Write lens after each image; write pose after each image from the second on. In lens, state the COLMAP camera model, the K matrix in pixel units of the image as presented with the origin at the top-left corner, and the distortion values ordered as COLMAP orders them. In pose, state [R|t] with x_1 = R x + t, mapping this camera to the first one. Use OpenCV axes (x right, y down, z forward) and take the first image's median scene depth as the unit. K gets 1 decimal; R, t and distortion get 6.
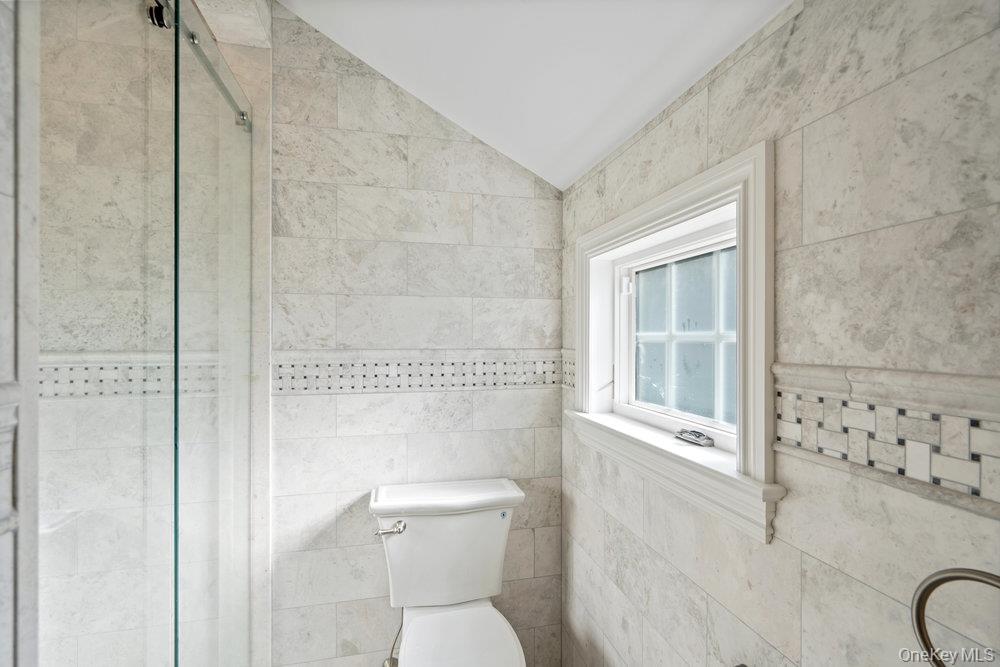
lens RADIAL K [[458.6, 0, 505.0], [0, 458.6, 336.1], [0, 0, 1]] dist [-0.003563, 0.002968]
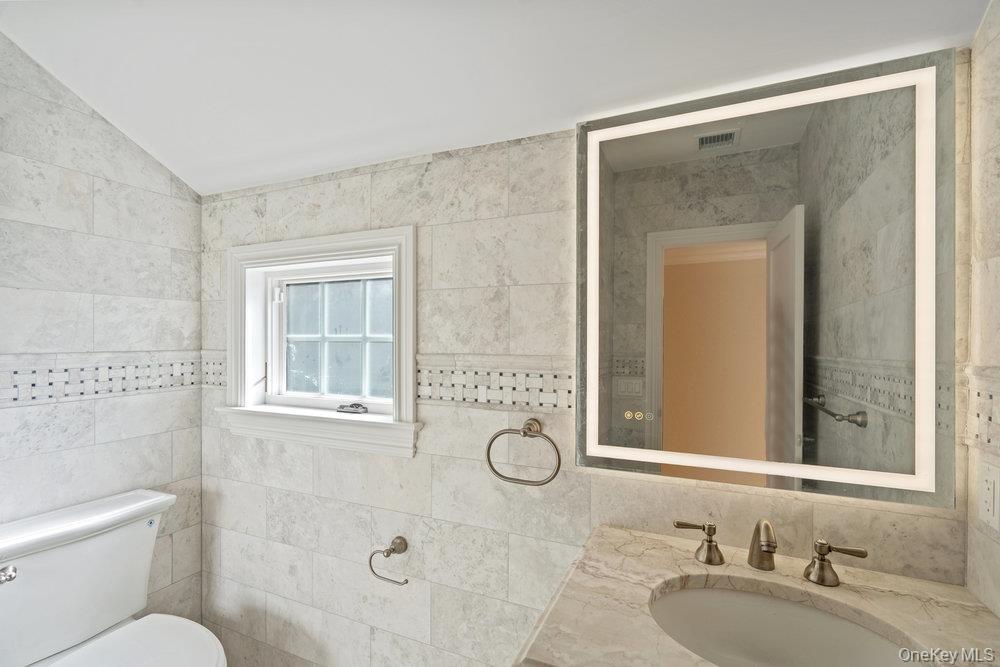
lens RADIAL K [[458.6, 0, 495.8], [0, 458.6, 337.6], [0, 0, 1]] dist [-0.003563, 0.002968]
pose [[0.612583, 0.000969, 0.790405, -0.384936], [-0.002109, 0.999998, 0.000408, -0.002737], [-0.790403, -0.001917, 0.612584, -0.198376]]
